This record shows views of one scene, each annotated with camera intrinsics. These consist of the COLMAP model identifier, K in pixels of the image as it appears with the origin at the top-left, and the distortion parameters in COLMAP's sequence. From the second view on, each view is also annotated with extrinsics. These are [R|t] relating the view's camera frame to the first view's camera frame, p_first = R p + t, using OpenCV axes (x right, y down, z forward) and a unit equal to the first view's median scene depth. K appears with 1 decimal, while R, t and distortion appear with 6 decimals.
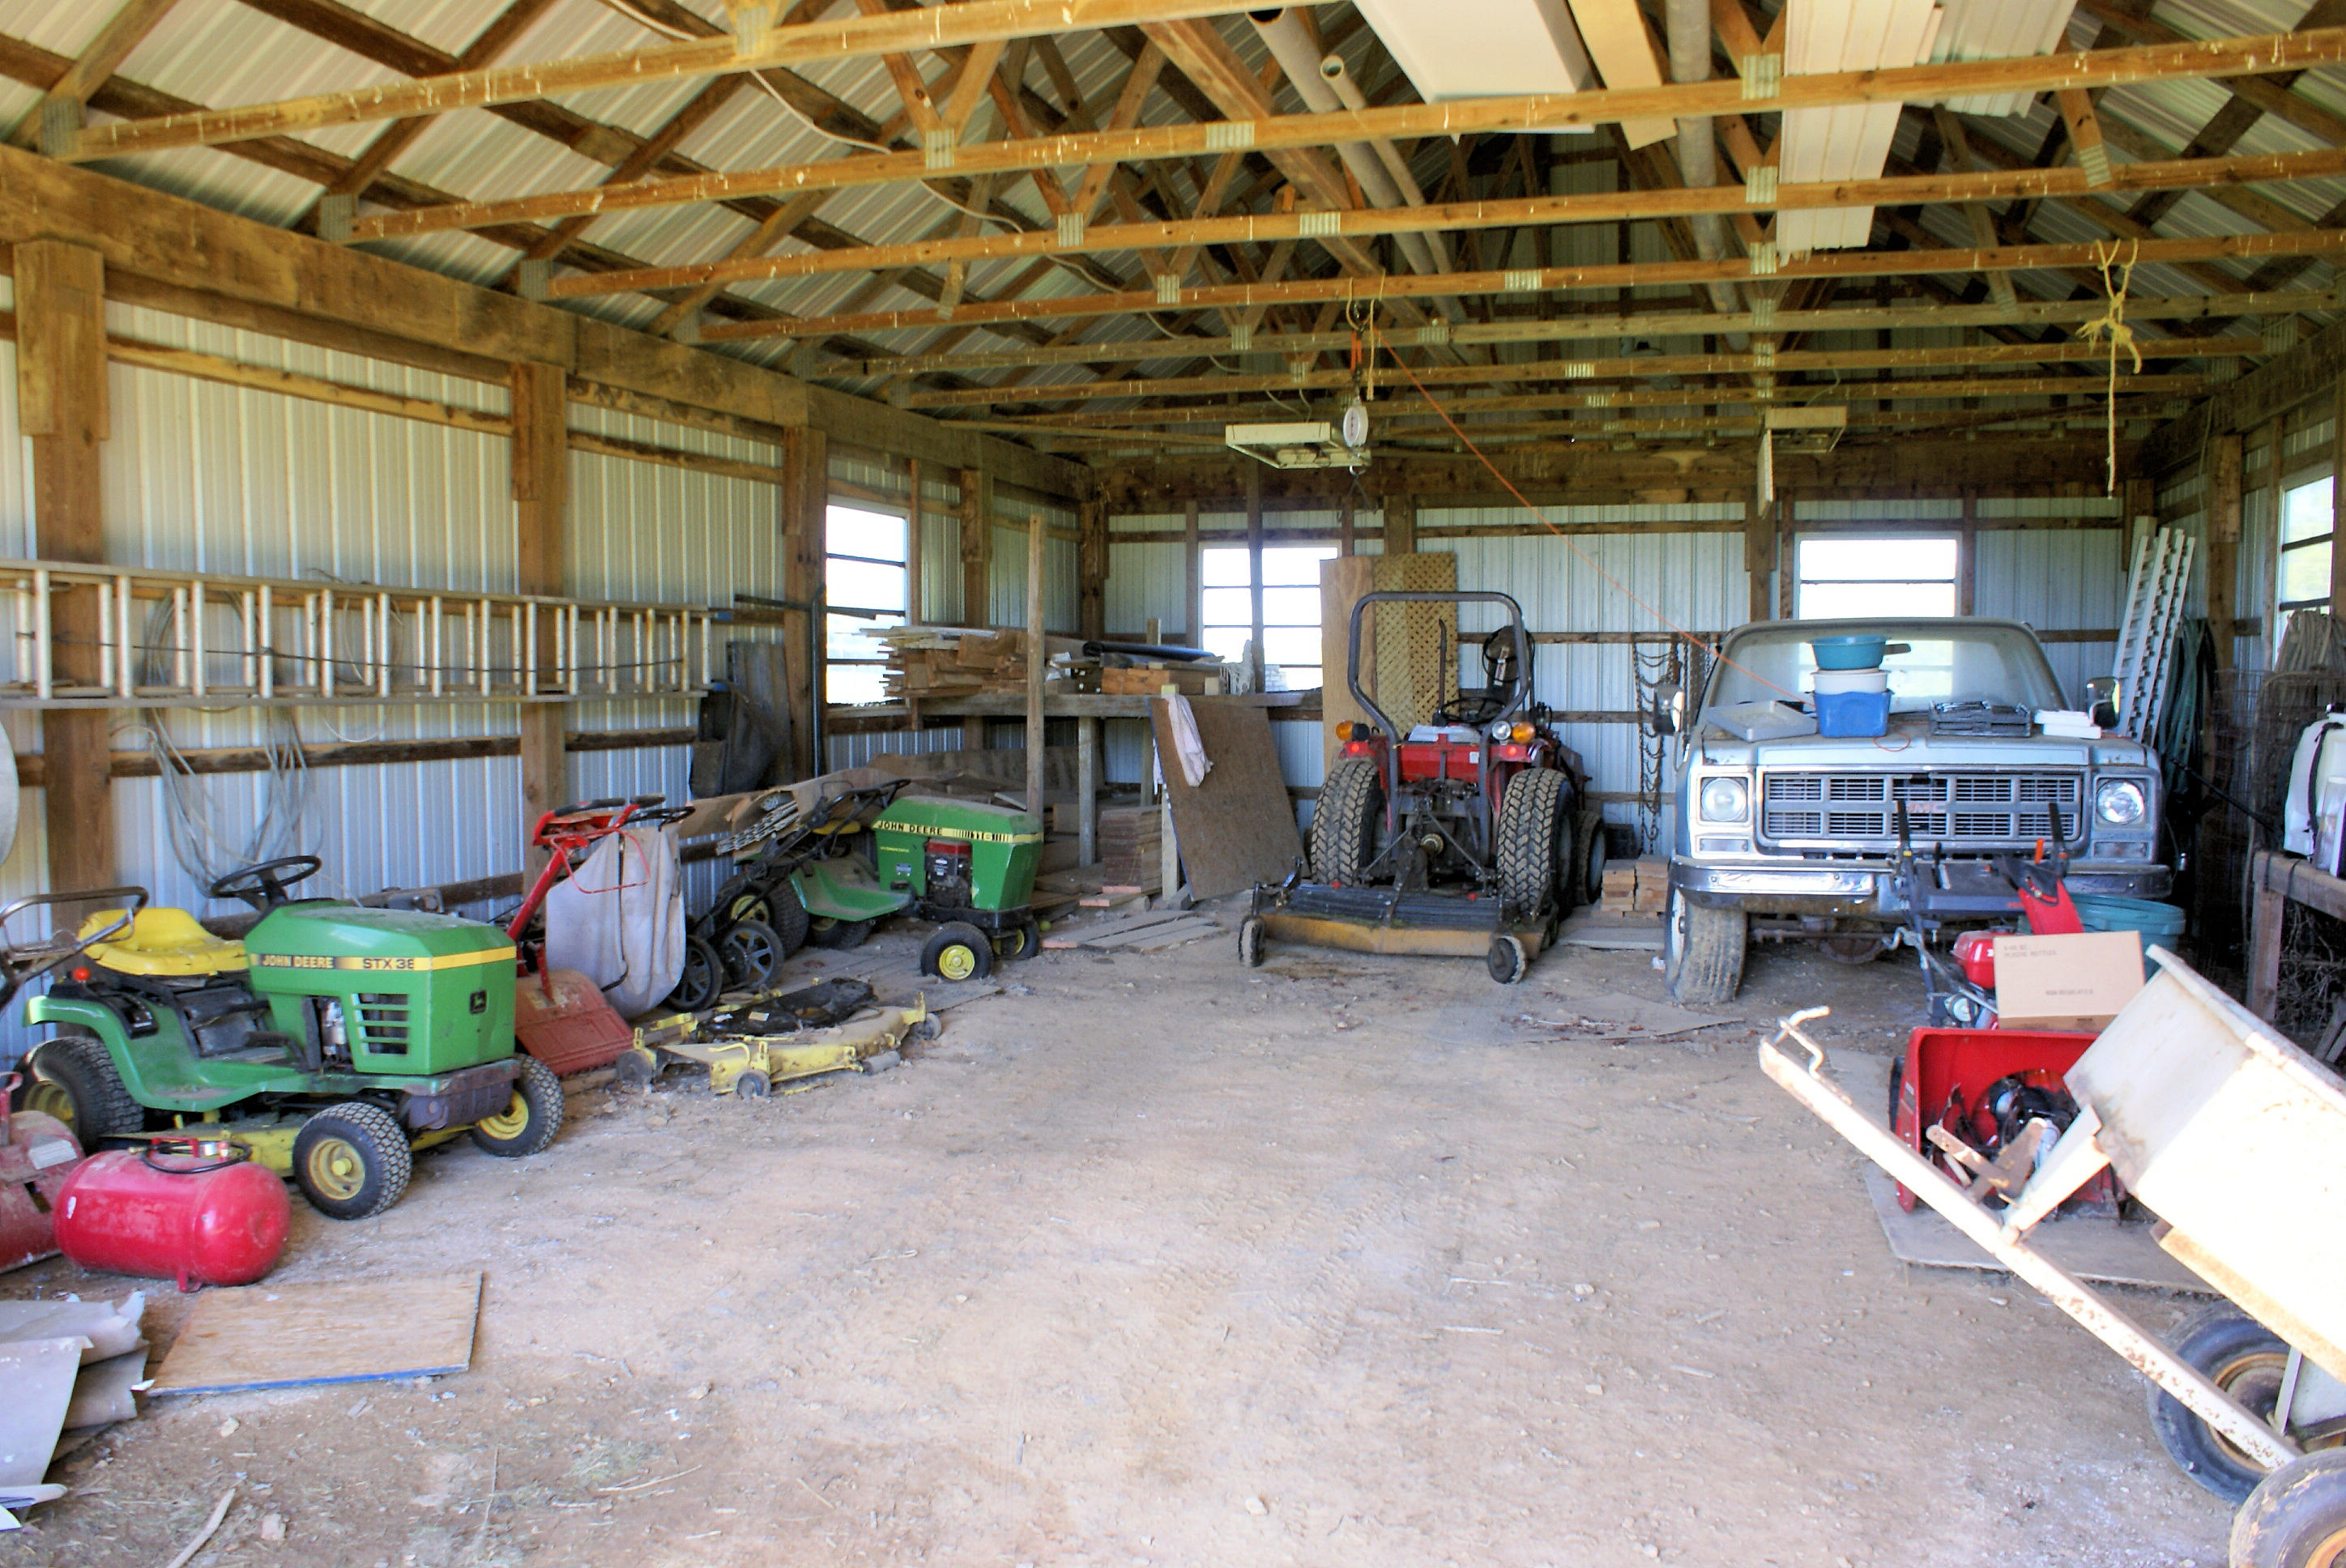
lens RADIAL K [[1849.5, 0, 1157.1], [0, 1849.5, 791.2], [0, 0, 1]] dist [-0.150961, 0.131591]
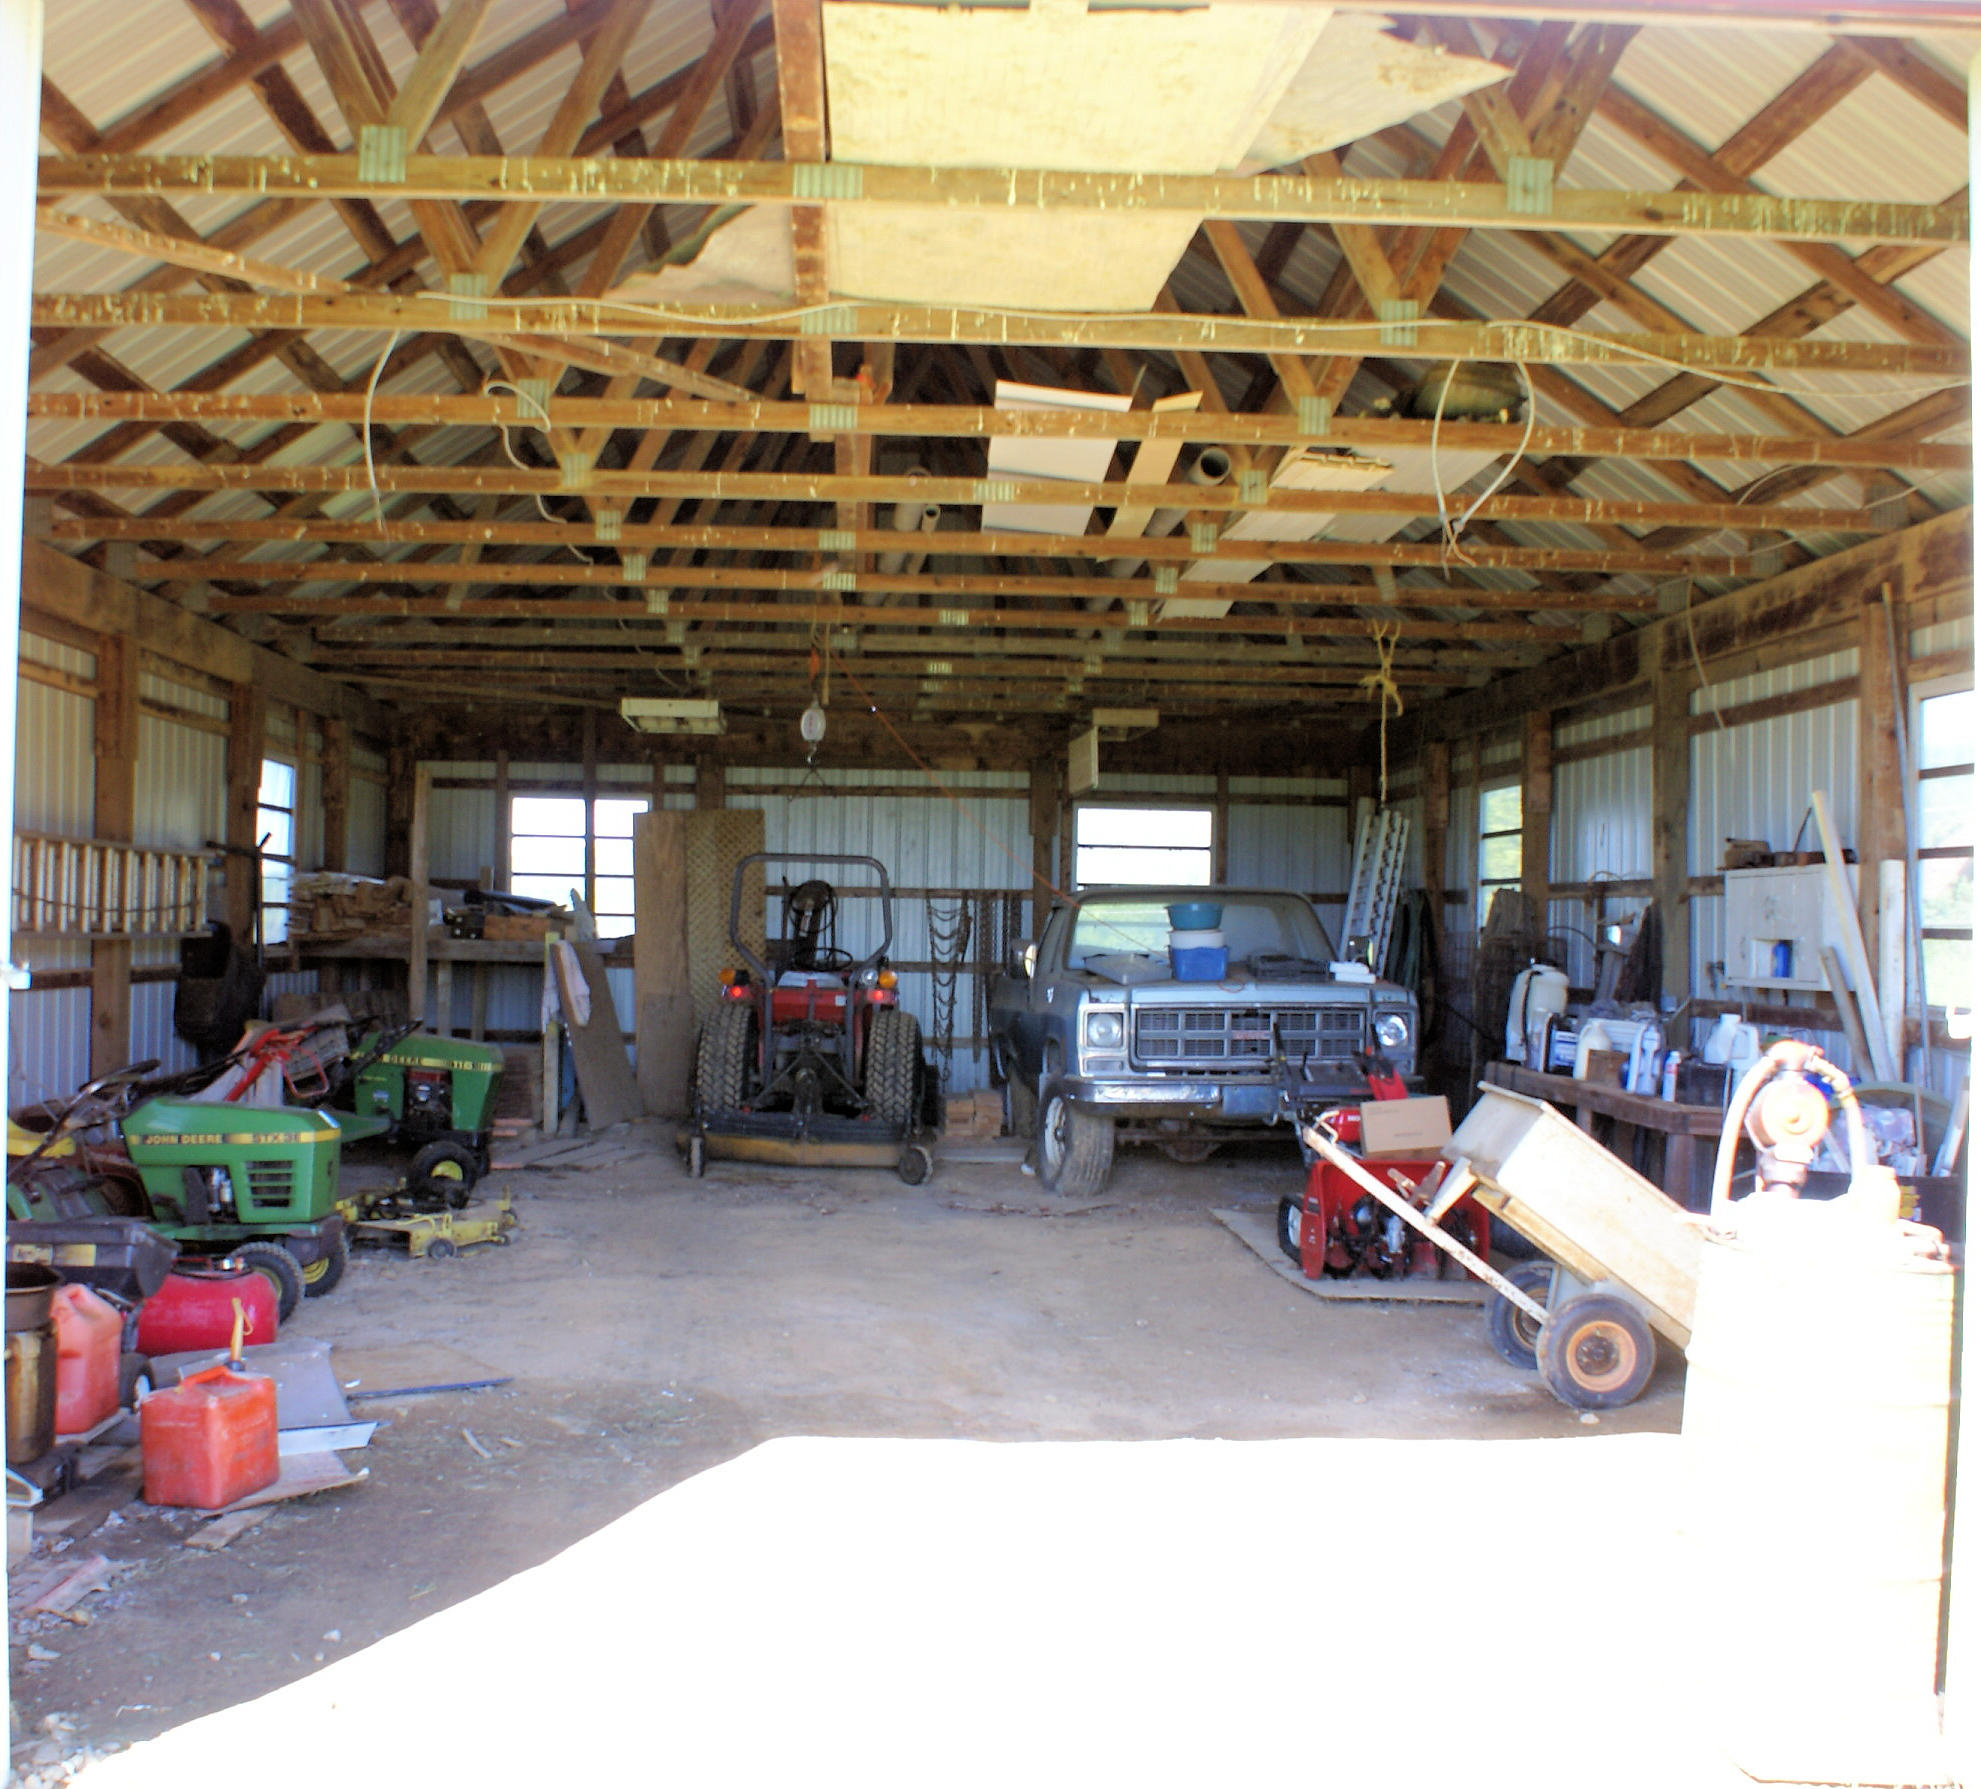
lens RADIAL K [[2028.1, 0, 990.5], [0, 2028.1, 894.5], [0, 0, 1]] dist [-0.119997, 0.000648]
pose [[0.942196, 0.022421, 0.334312, -0.160543], [0.003187, 0.997114, -0.075855, 0.011556], [-0.335048, 0.072535, 0.939405, -0.209053]]
